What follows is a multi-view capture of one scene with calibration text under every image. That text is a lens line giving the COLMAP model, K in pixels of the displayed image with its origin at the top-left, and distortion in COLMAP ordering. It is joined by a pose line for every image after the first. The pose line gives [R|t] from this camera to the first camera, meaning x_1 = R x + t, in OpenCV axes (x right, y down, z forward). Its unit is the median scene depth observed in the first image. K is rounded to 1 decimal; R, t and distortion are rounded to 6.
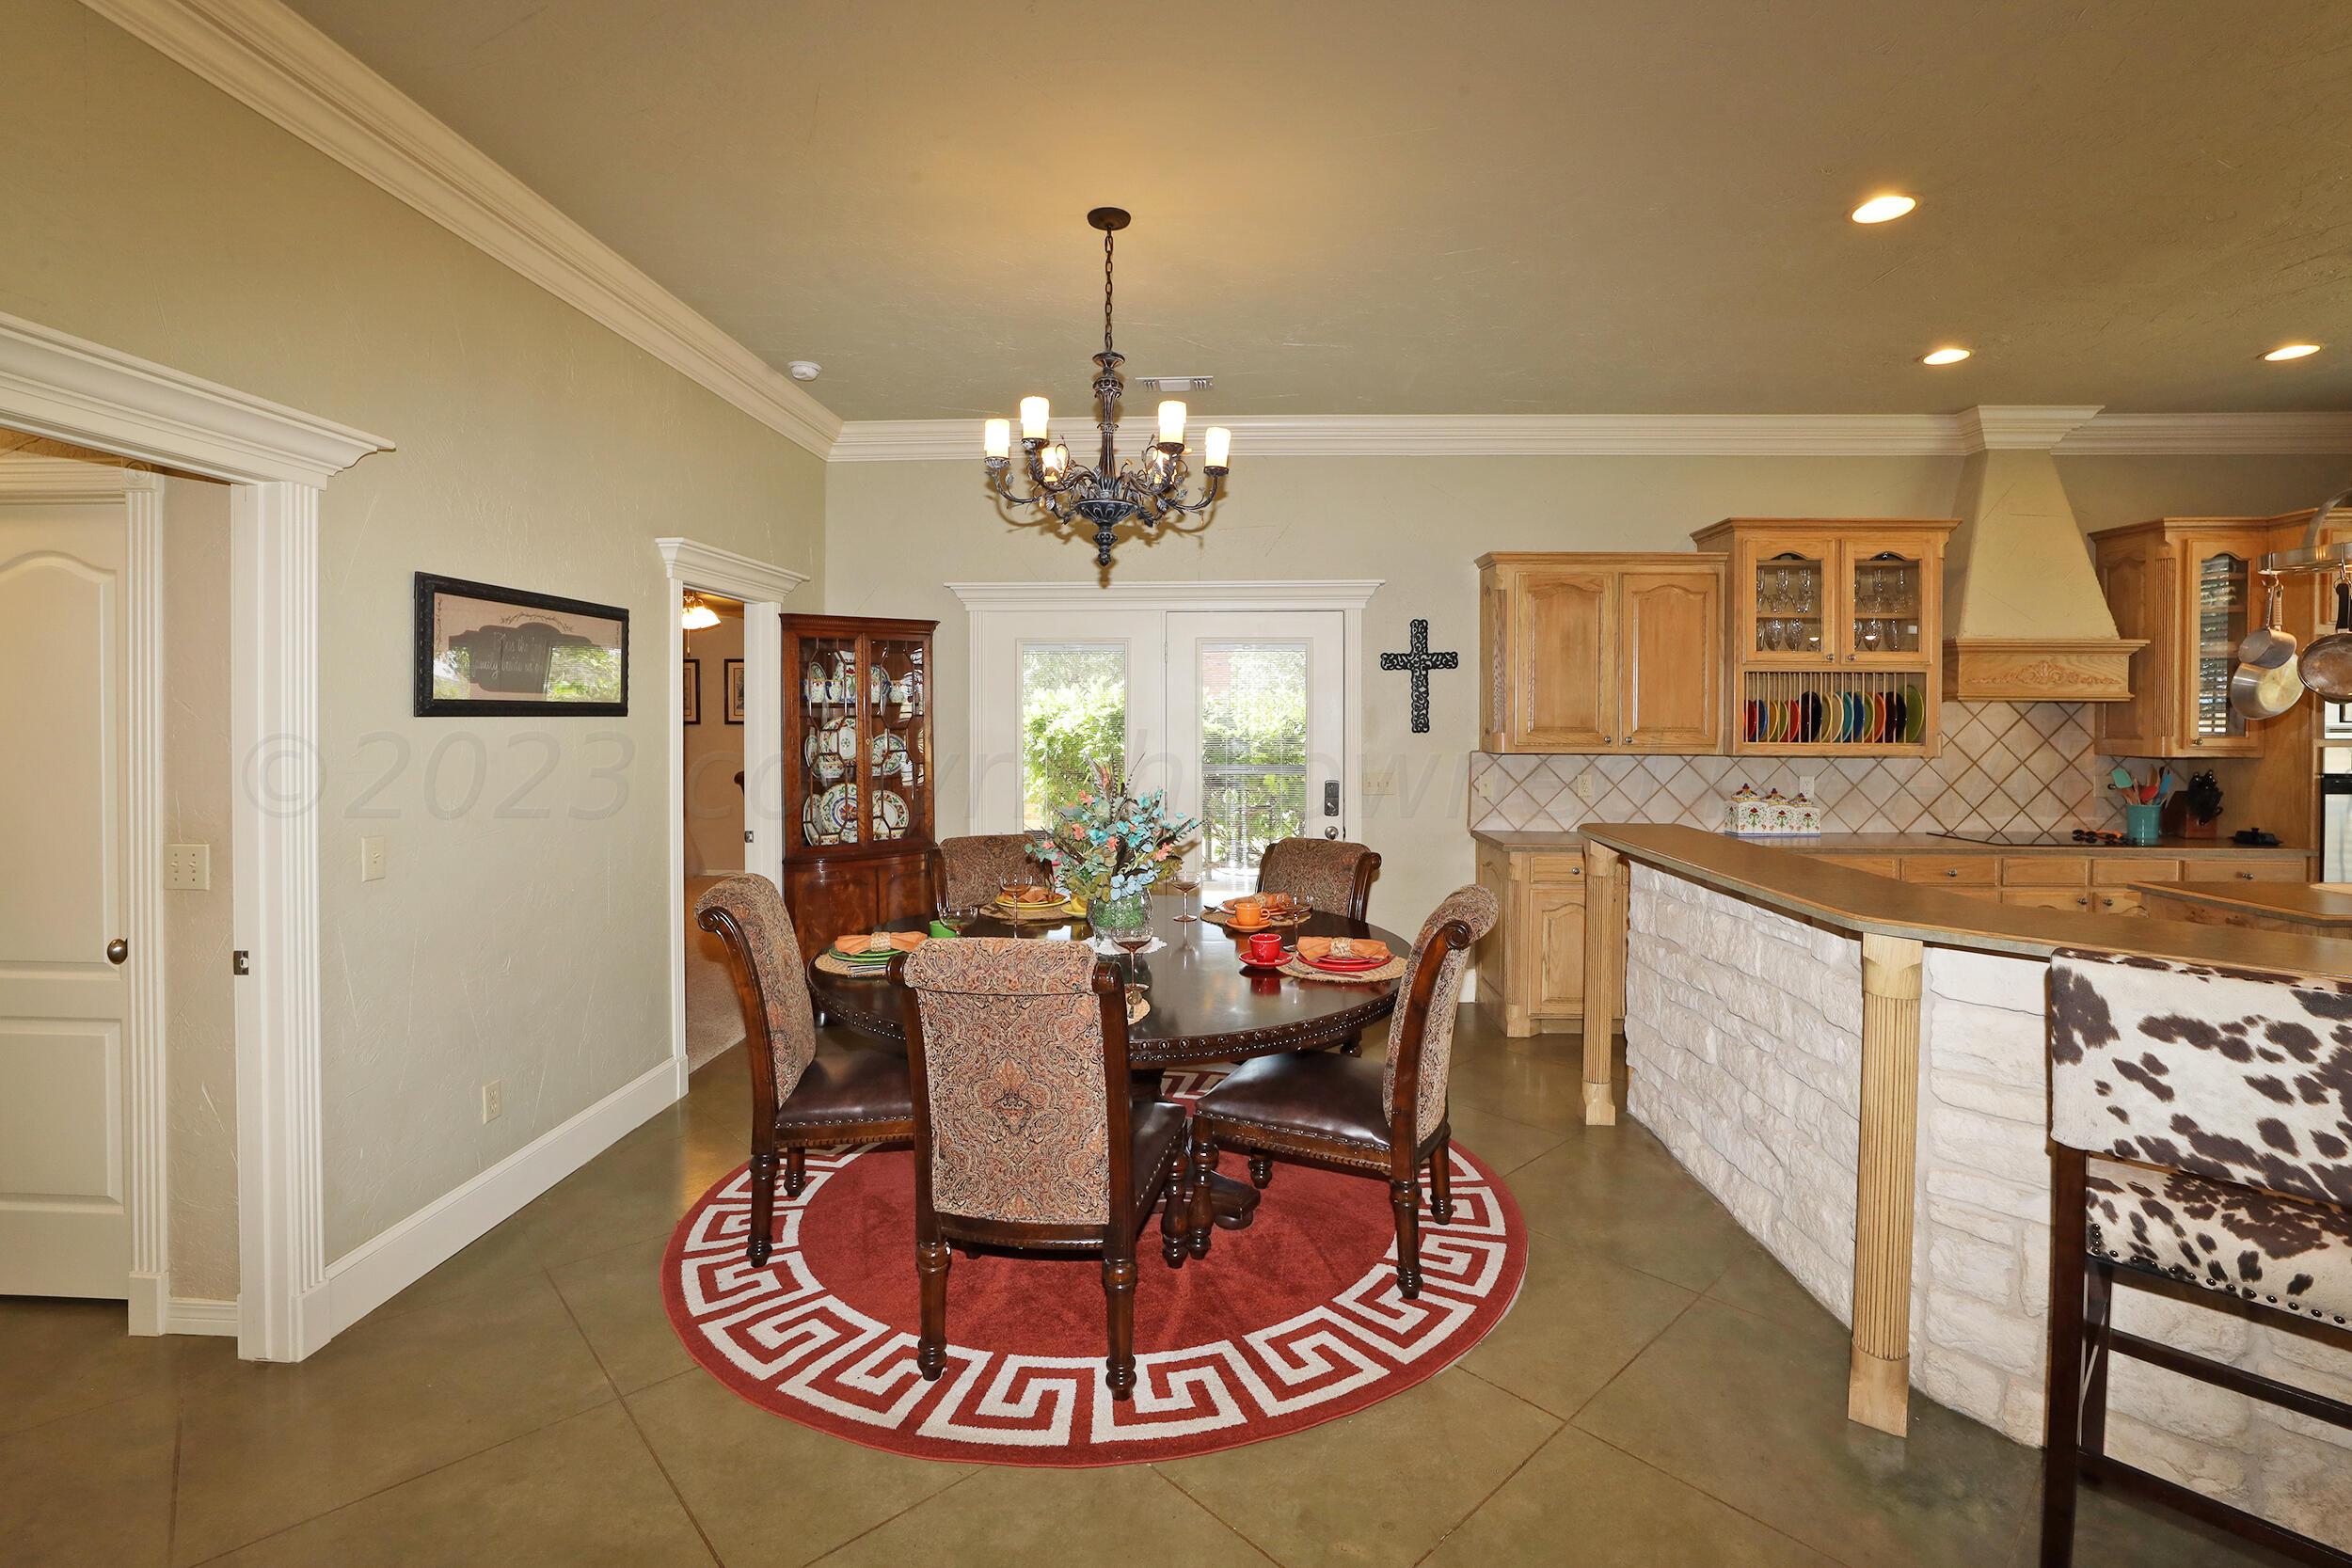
lens RADIAL K [[1051.6, 0, 1186.5], [0, 1051.6, 719.4], [0, 0, 1]] dist [-0.040196, 0.018180]
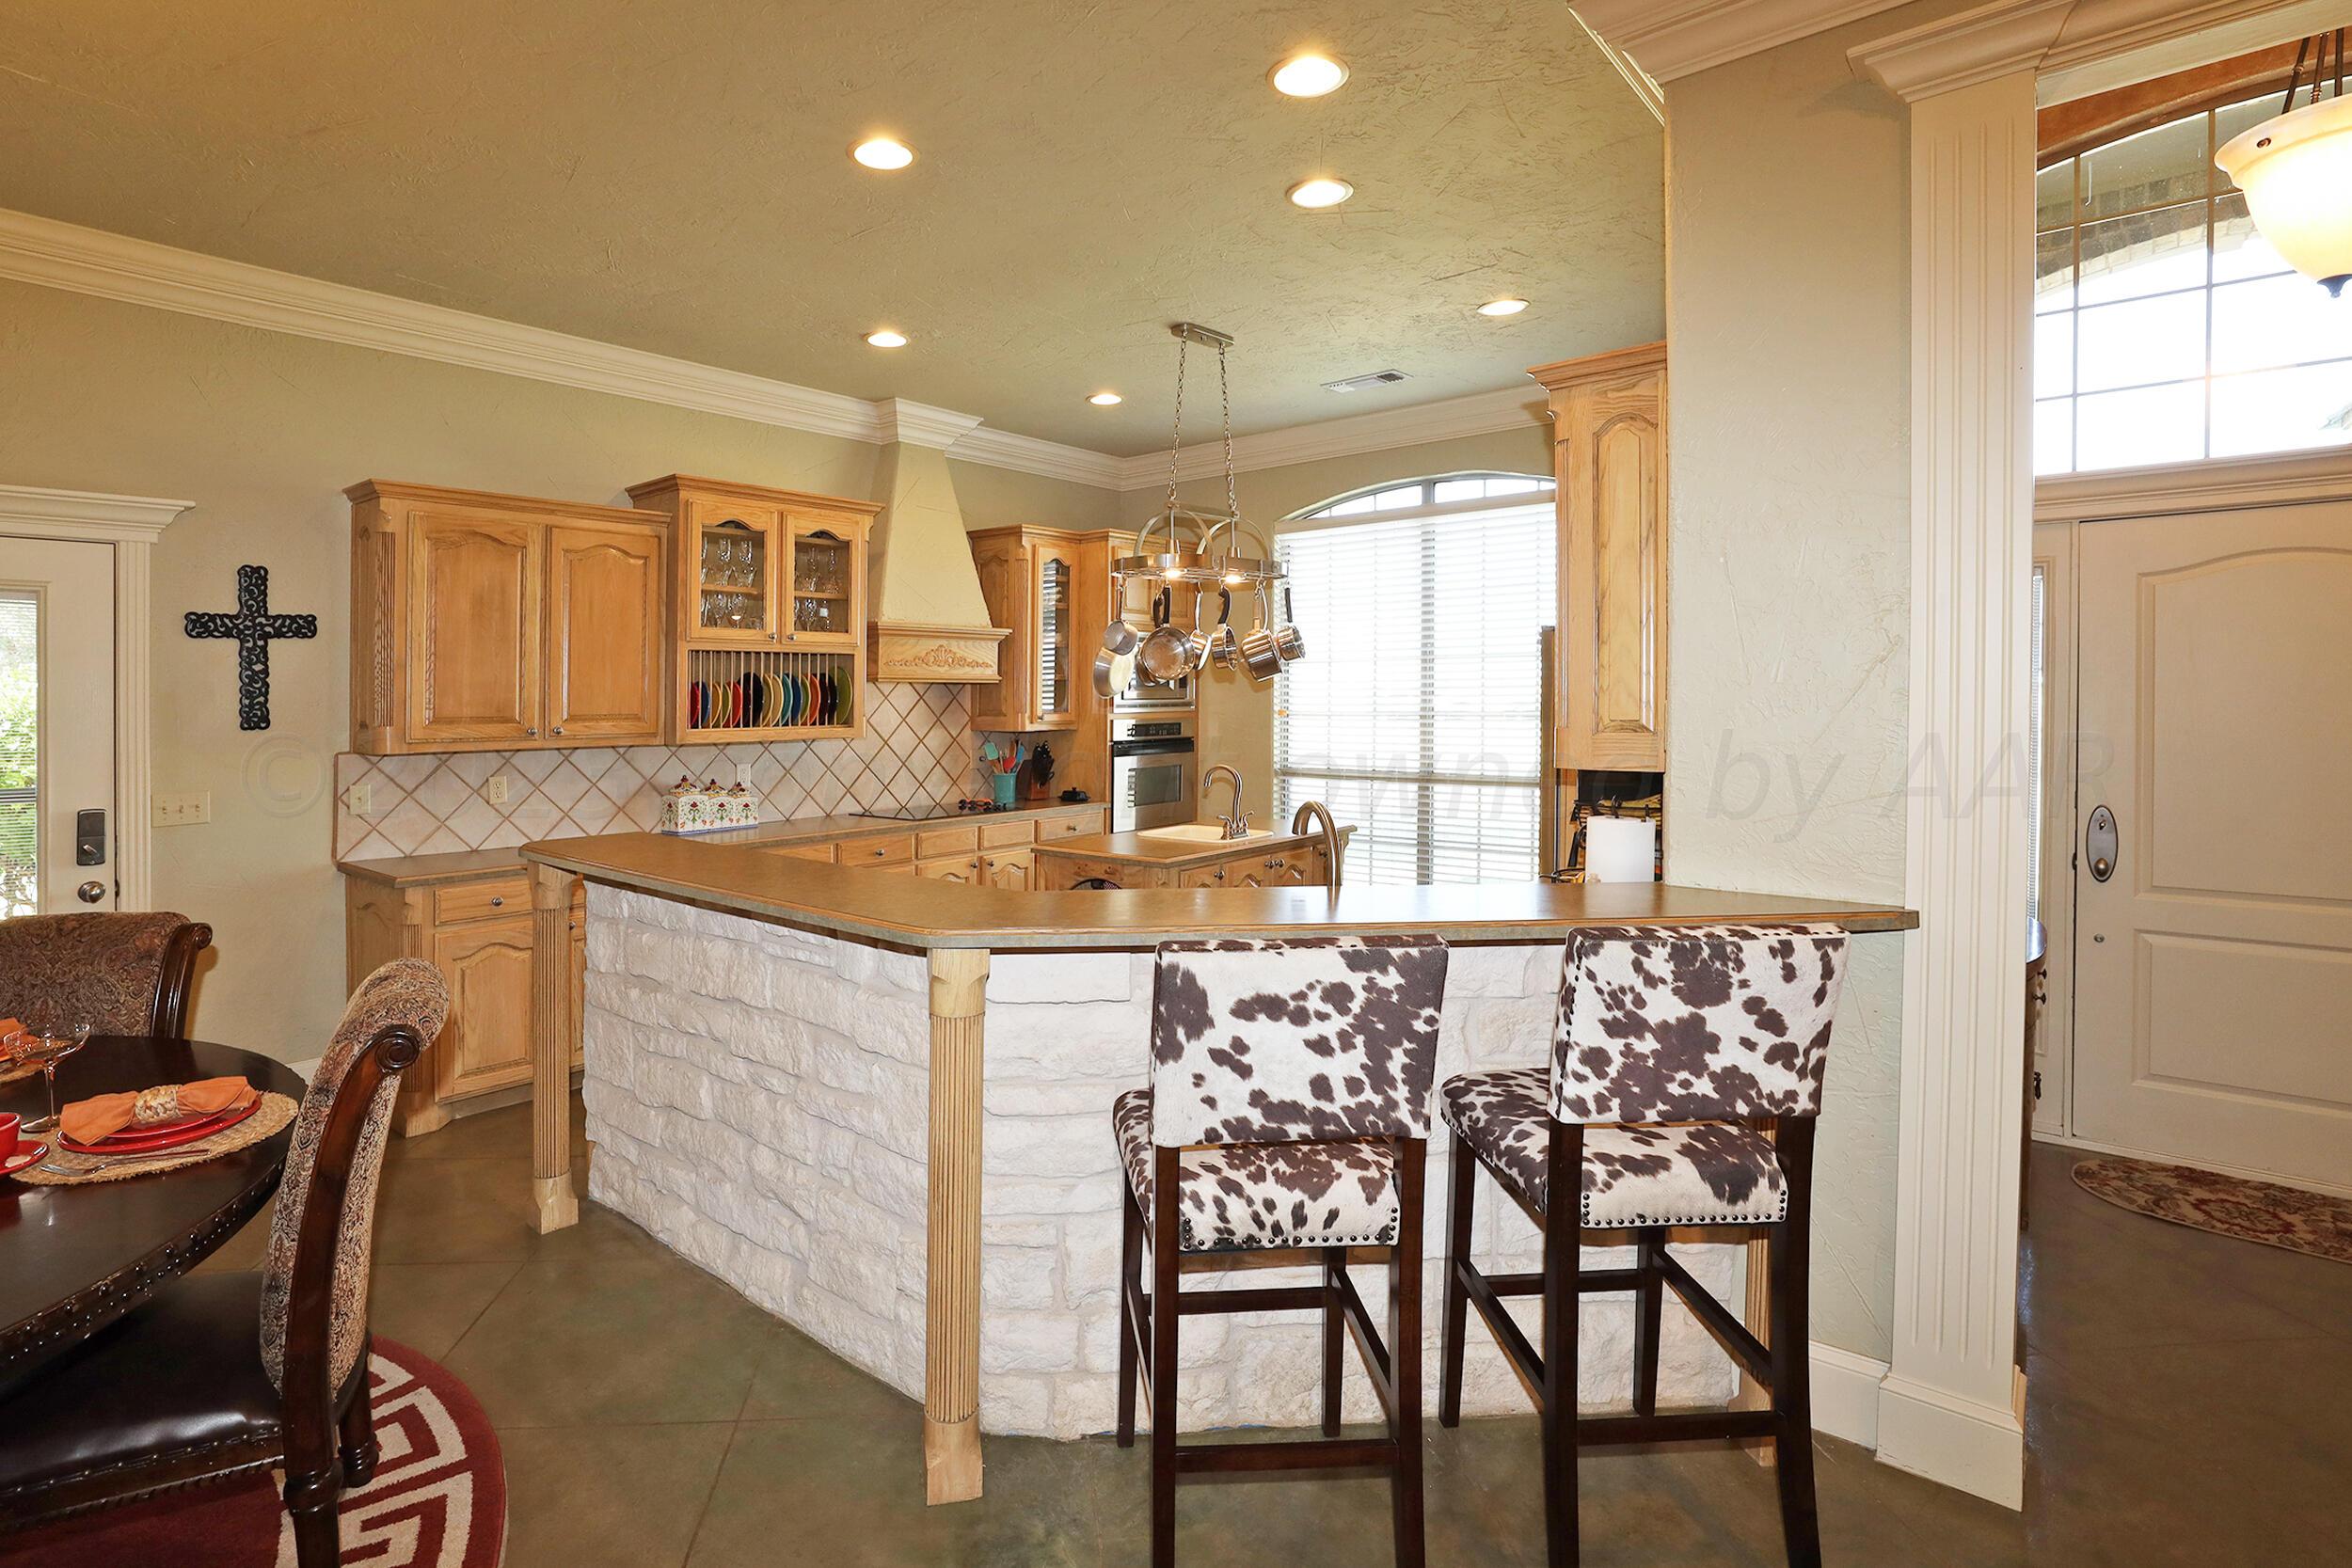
lens RADIAL K [[1152.9, 0, 1077.1], [0, 1152.9, 690.9], [0, 0, 1]] dist [-0.041906, 0.014230]
pose [[0.639771, -0.005670, 0.768545, -0.003850], [0.014797, 0.999878, -0.004941, -0.001646], [-0.768423, 0.014533, 0.639777, 0.157035]]
